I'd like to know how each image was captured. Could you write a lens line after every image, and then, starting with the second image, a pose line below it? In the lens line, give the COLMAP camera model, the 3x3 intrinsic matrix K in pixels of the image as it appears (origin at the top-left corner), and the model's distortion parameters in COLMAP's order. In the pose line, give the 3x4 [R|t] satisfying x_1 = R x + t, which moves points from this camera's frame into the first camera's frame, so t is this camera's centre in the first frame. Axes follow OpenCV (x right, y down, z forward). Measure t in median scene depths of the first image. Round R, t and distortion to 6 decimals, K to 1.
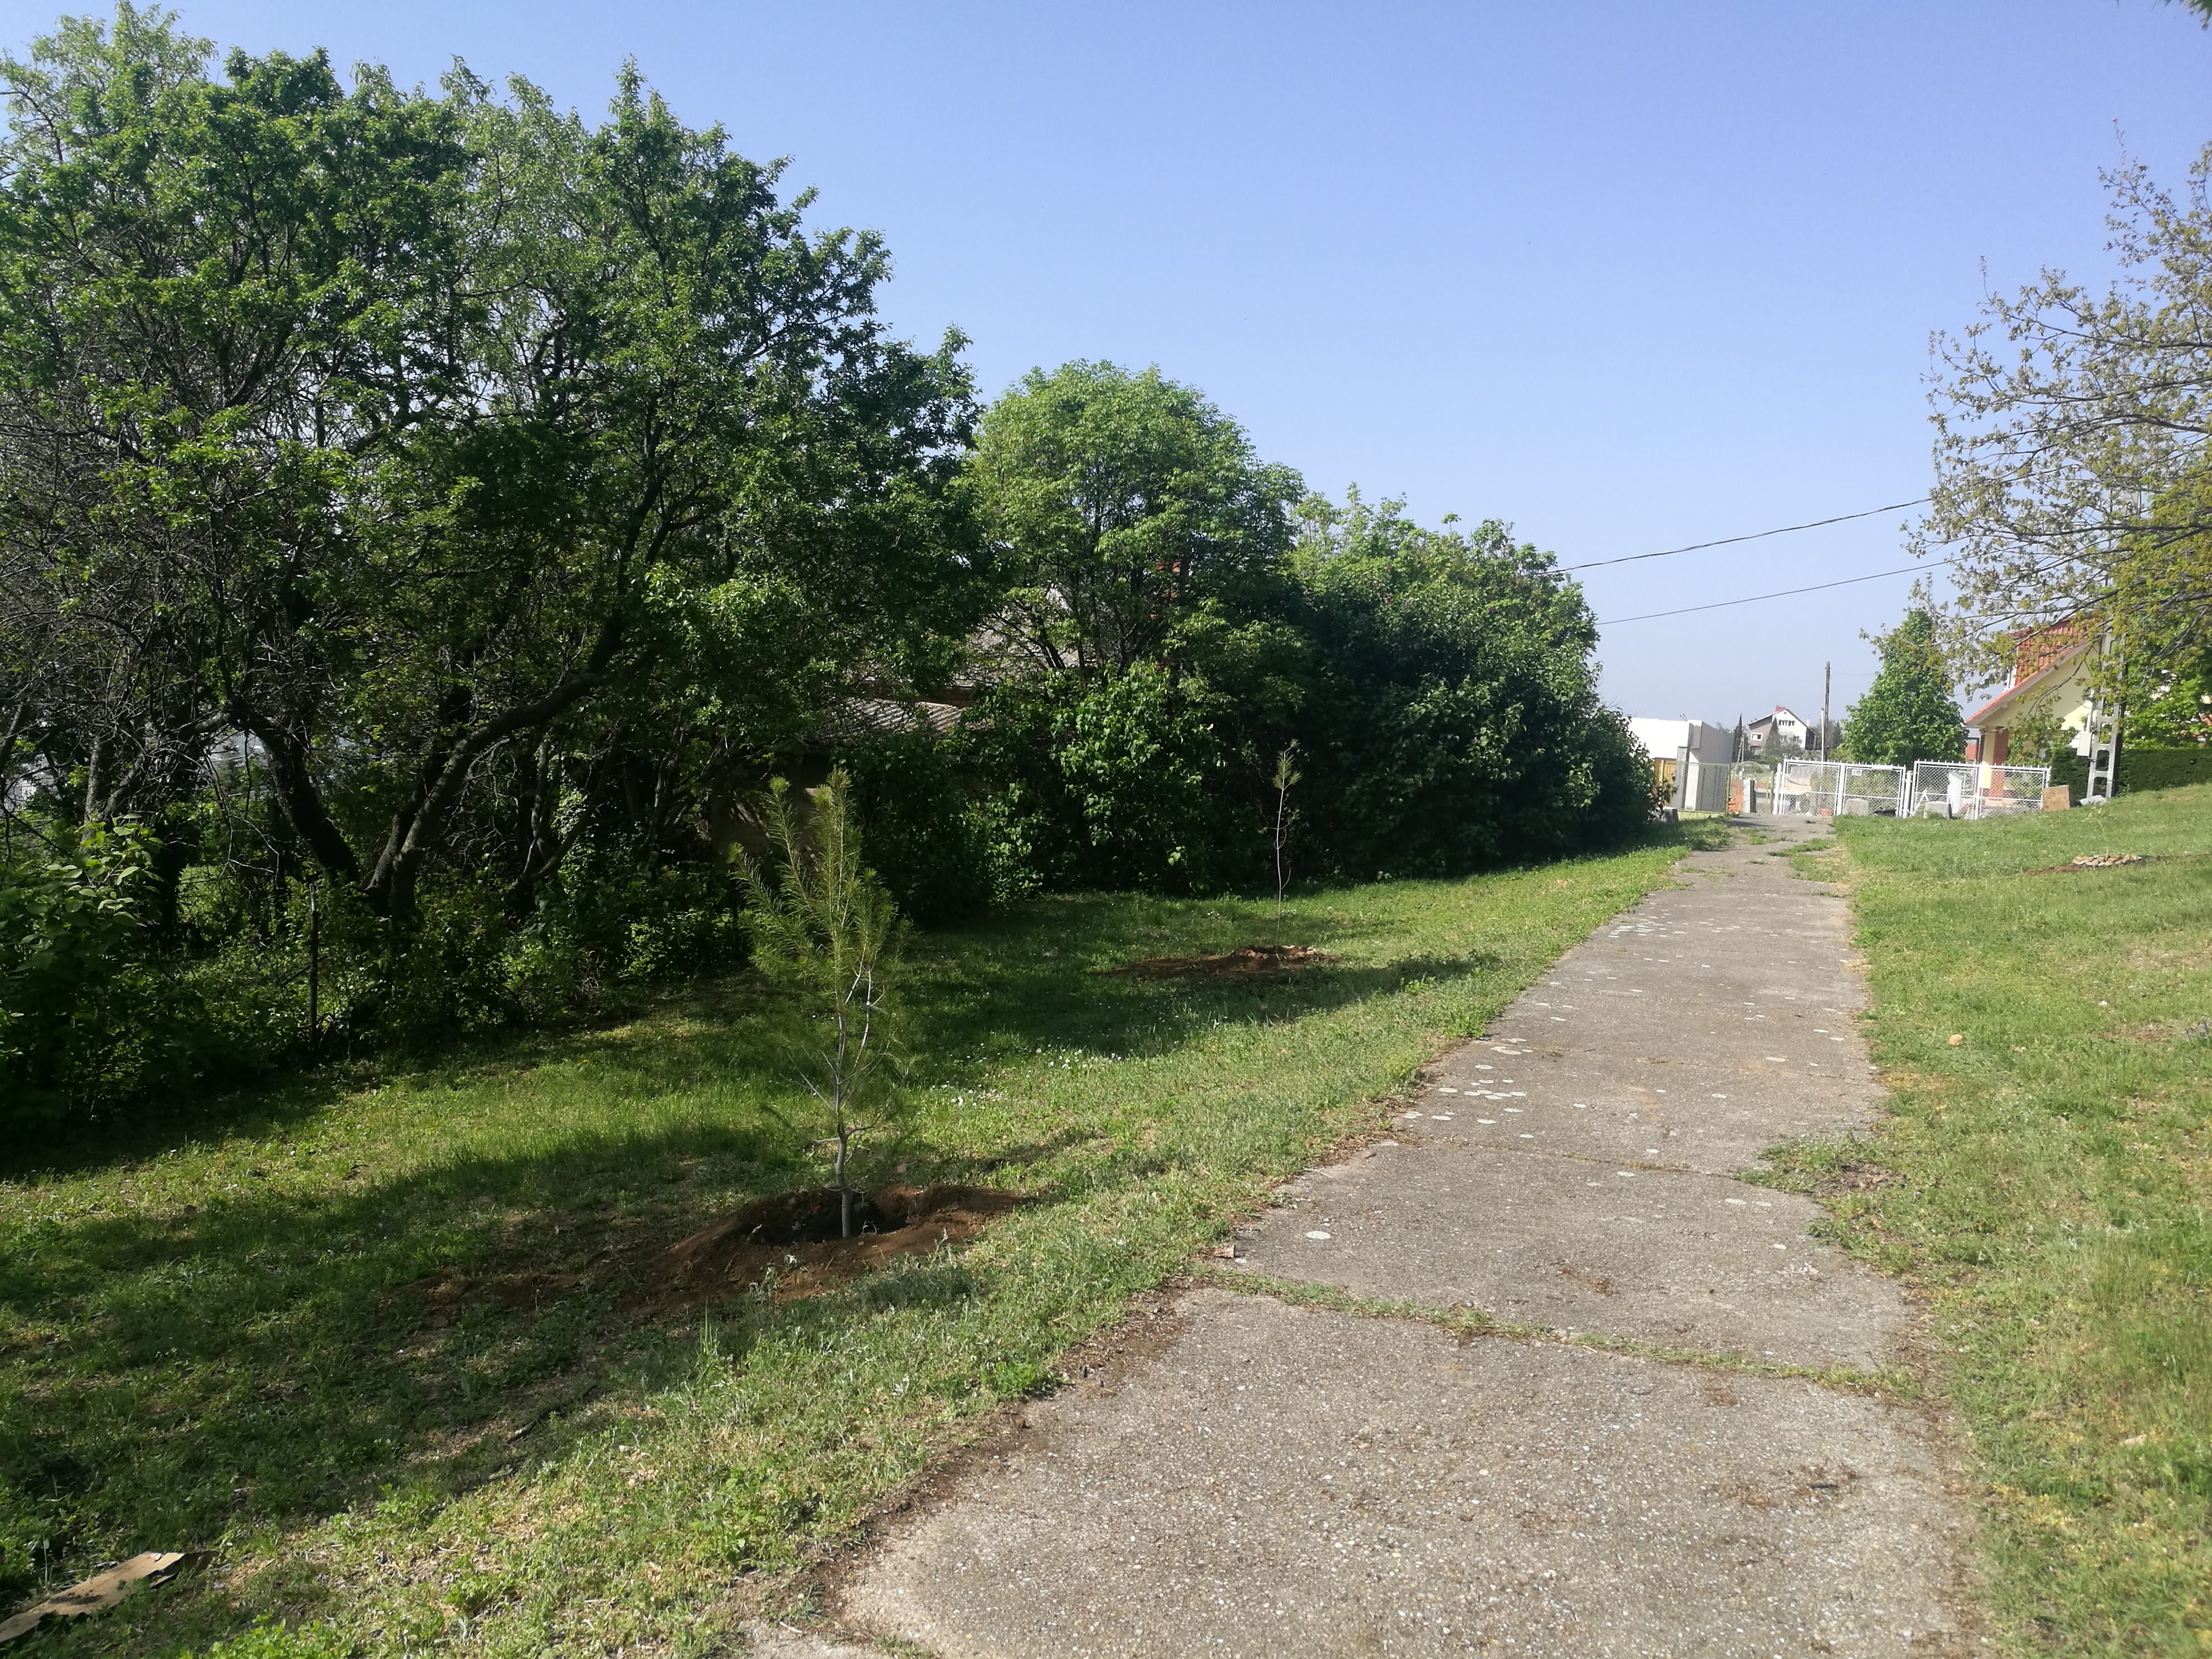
lens RADIAL K [[1762.0, 0, 1106.0], [0, 1762.0, 829.5], [0, 0, 1]] dist [0.104056, 0.000192]
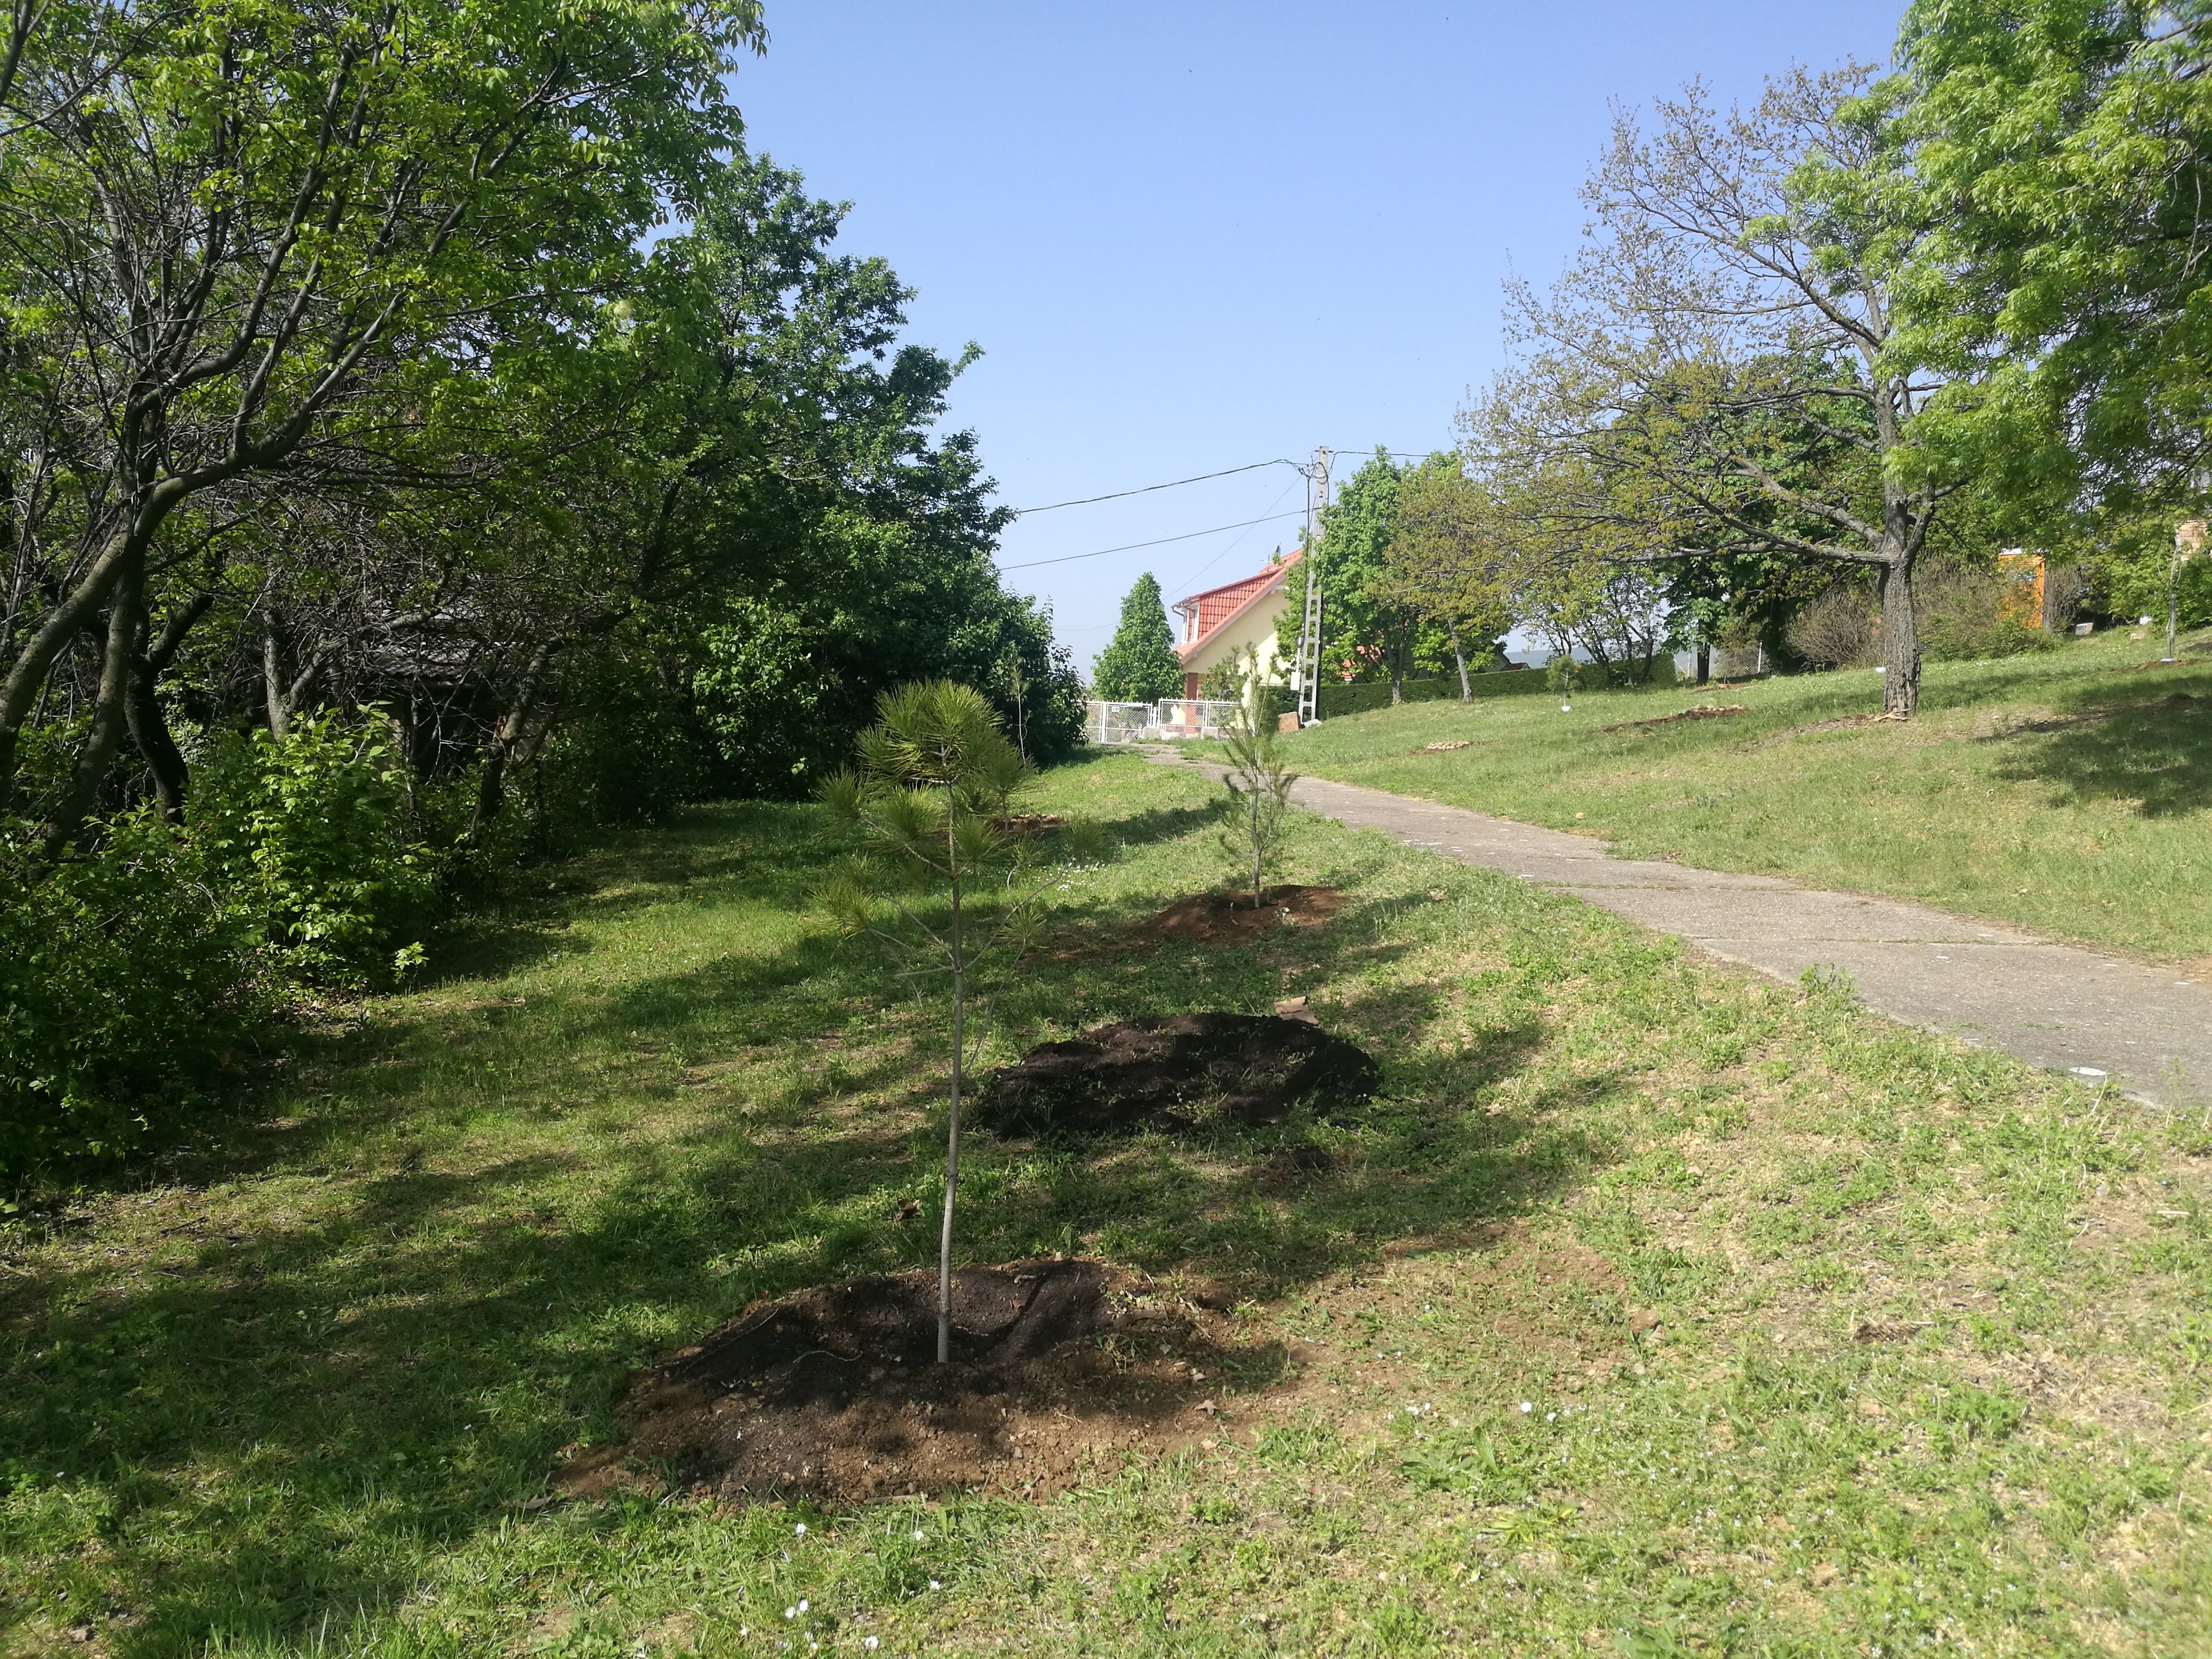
lens RADIAL K [[1762.0, 0, 1106.0], [0, 1762.0, 829.5], [0, 0, 1]] dist [0.104056, 0.000192]
pose [[0.892193, -0.045826, 0.449324, -0.161796], [0.034930, 0.998861, 0.032514, 0.013590], [-0.450302, -0.013314, 0.892777, -0.070147]]
